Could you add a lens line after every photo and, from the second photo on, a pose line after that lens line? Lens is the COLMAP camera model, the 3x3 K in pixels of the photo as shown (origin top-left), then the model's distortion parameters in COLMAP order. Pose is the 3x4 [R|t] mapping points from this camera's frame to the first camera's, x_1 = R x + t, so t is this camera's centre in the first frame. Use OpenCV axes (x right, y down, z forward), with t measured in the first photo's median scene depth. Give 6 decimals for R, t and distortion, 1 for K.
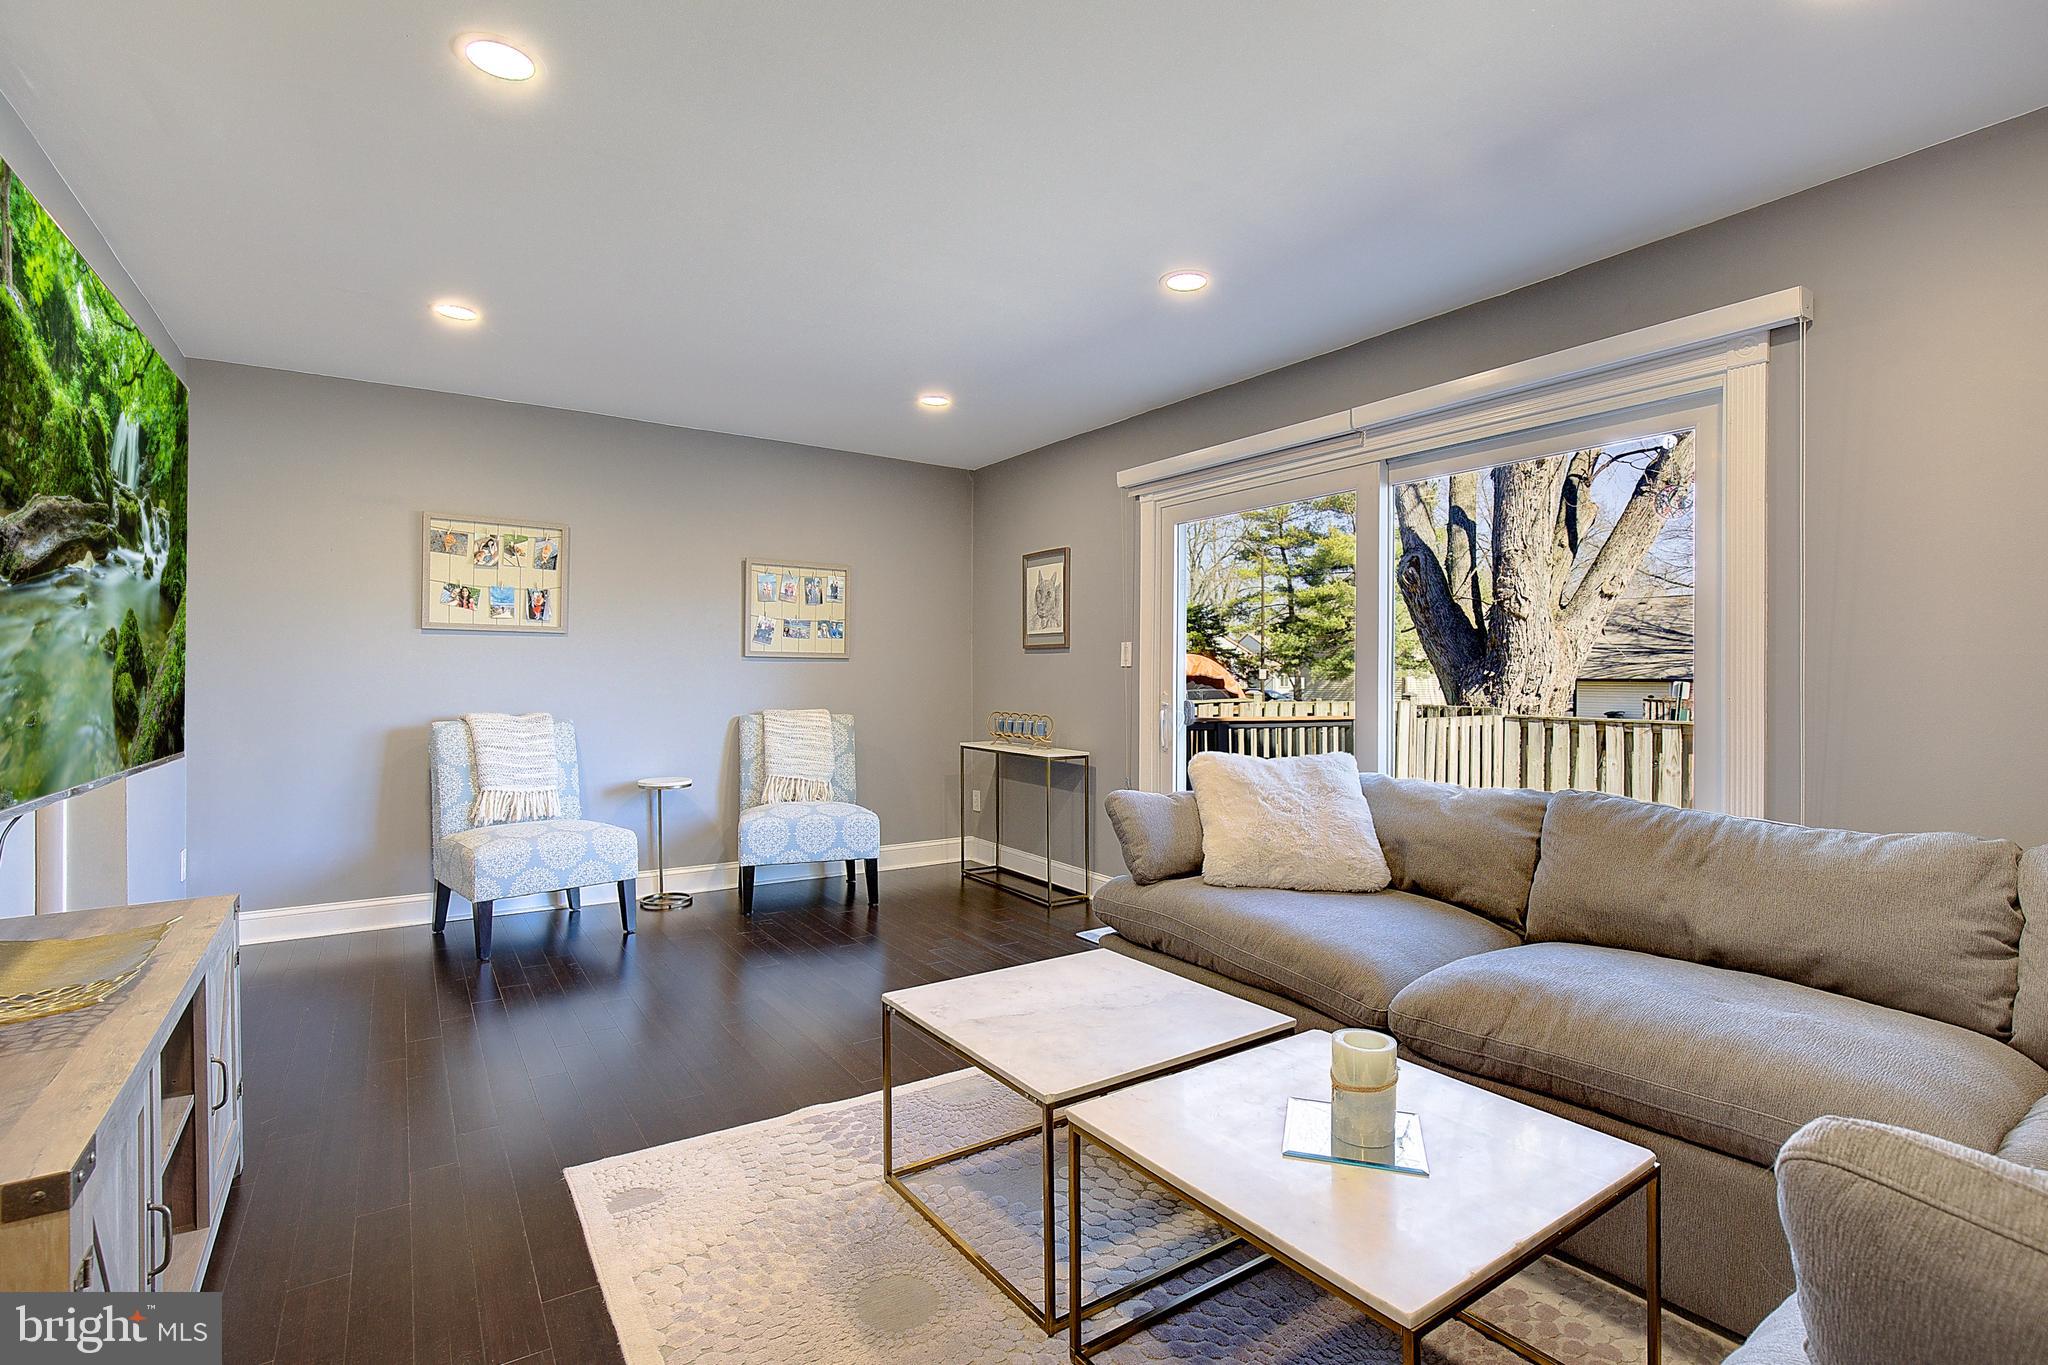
lens RADIAL K [[945.4, 0, 1056.3], [0, 945.4, 688.1], [0, 0, 1]] dist [-0.036212, 0.010311]
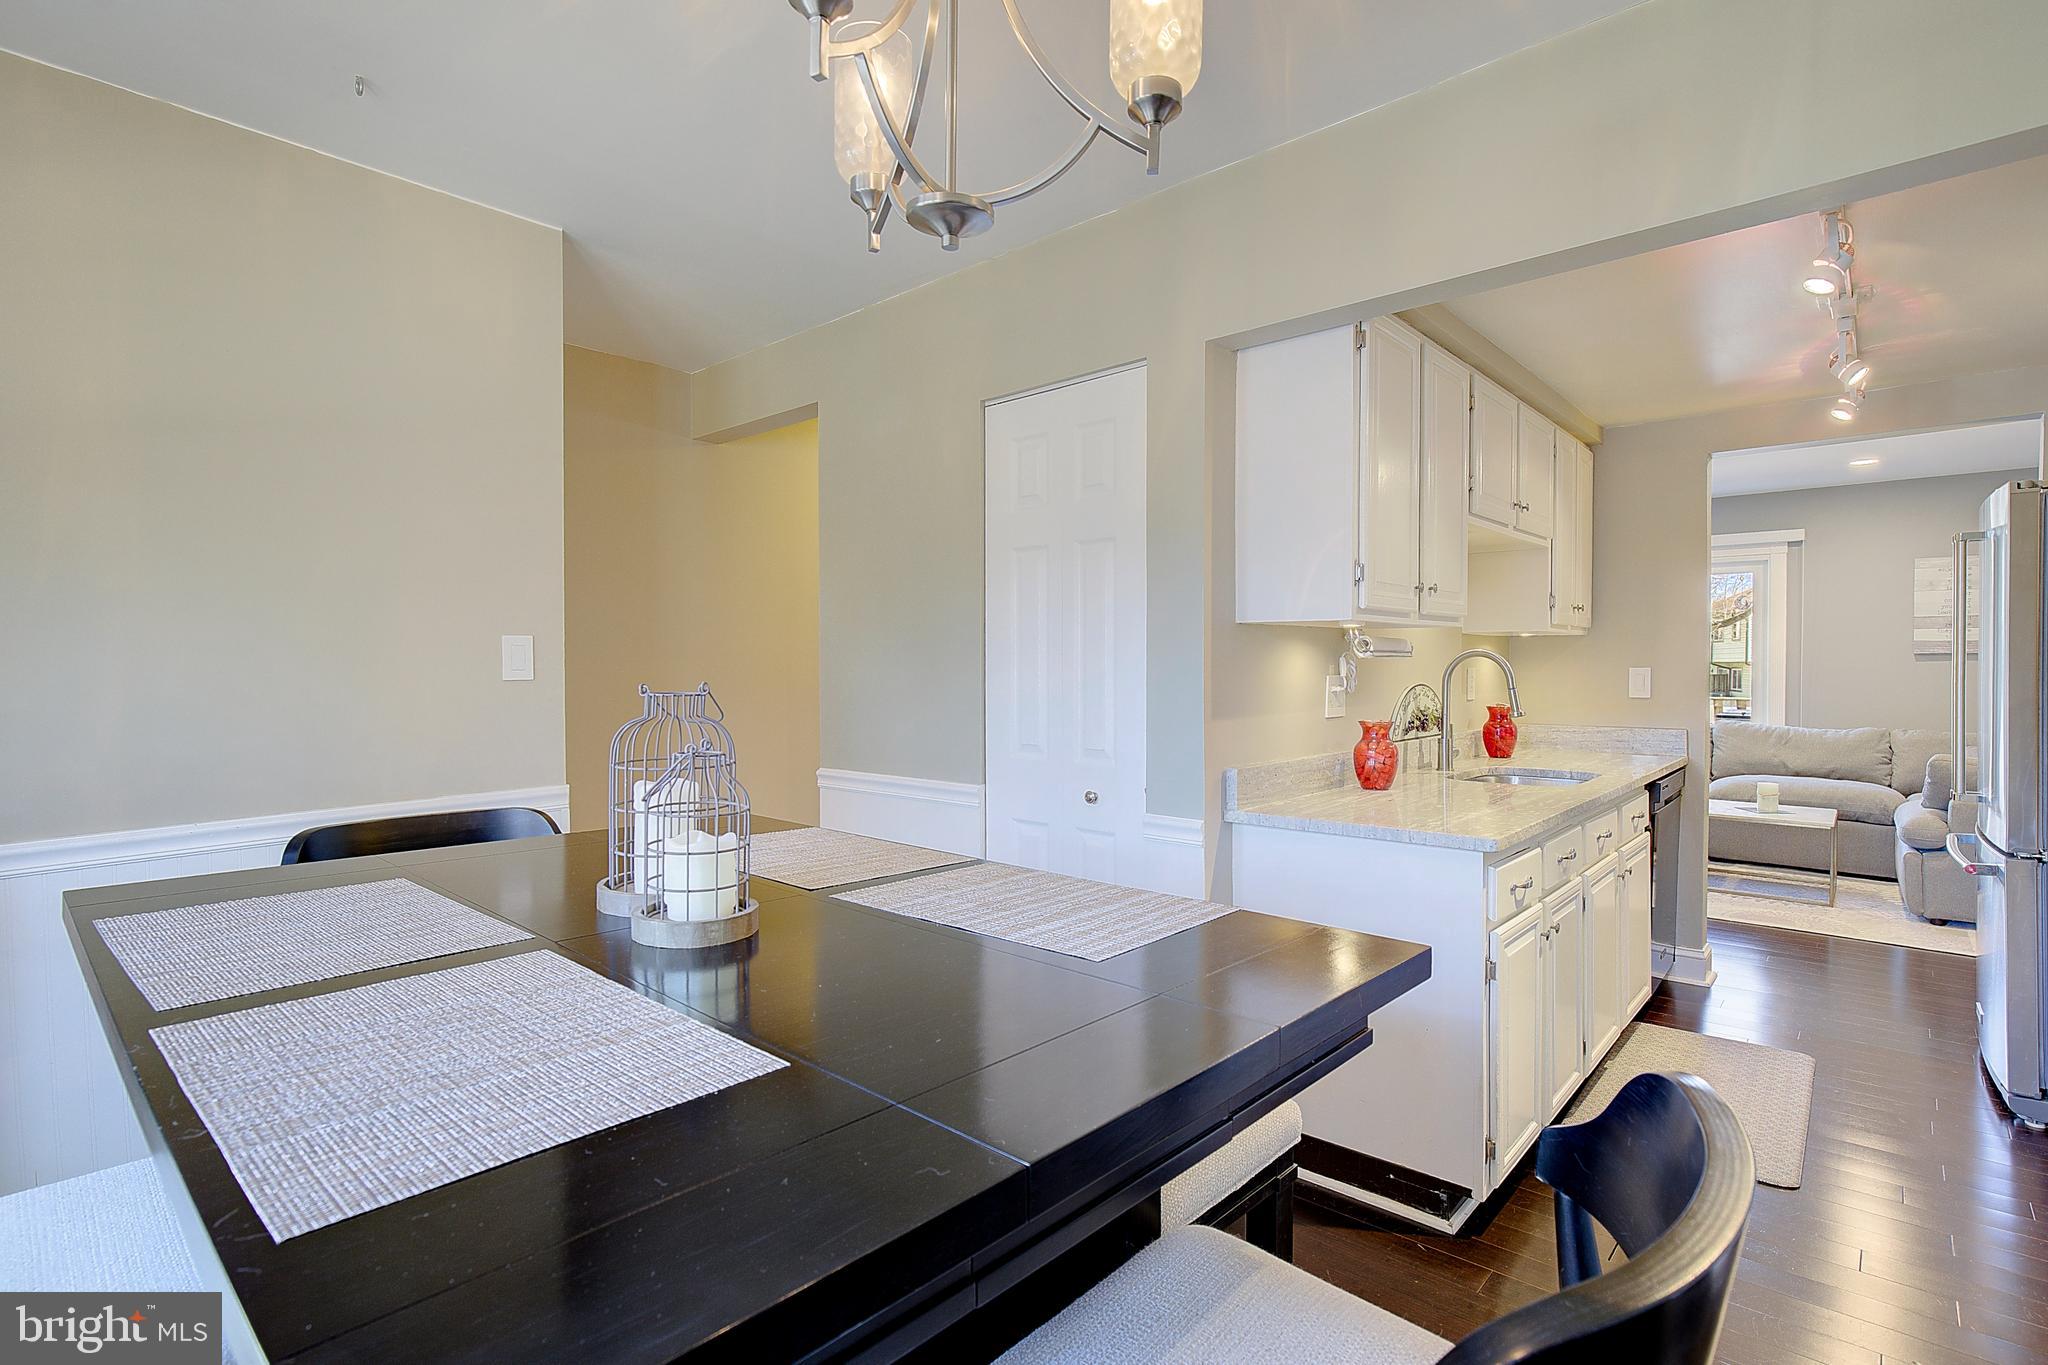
lens RADIAL K [[996.0, 0, 1020.2], [0, 996.0, 672.9], [0, 0, 1]] dist [-0.032490, 0.013186]
pose [[0.975894, -0.007770, 0.218108, -0.933161], [0.007060, 0.999967, 0.004036, -0.022007], [-0.218133, -0.002399, 0.975916, -0.584935]]
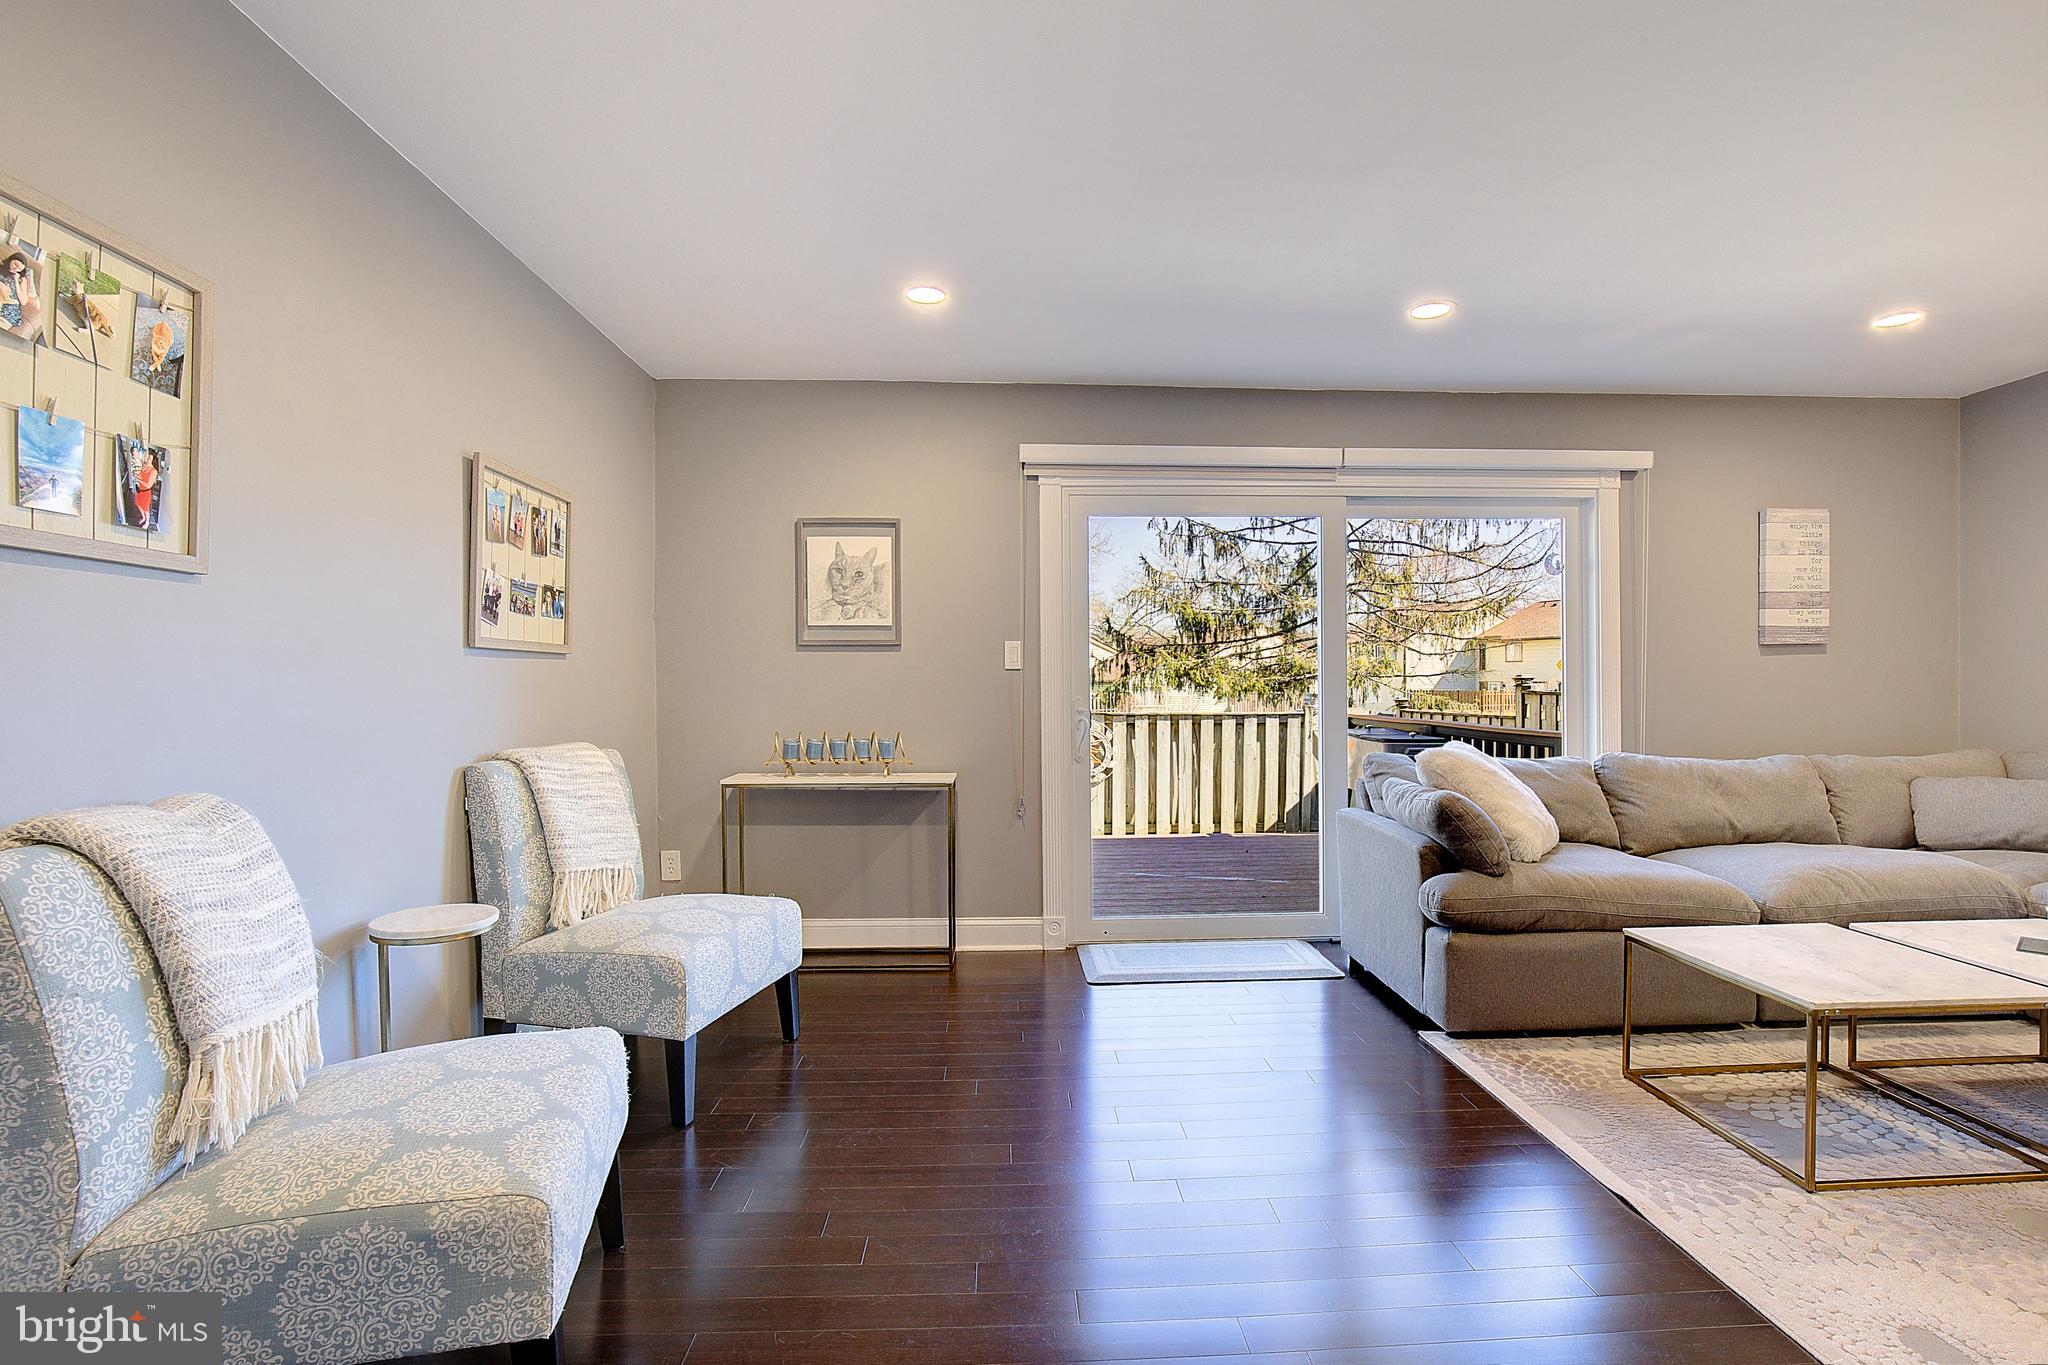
lens RADIAL K [[941.7, 0, 1043.9], [0, 941.7, 687.0], [0, 0, 1]] dist [-0.017848, 0.000359]
pose [[0.537804, -0.012425, 0.842978, -0.589746], [0.016022, 0.999861, 0.004516, -0.009473], [-0.842918, 0.011078, 0.537929, 0.472789]]
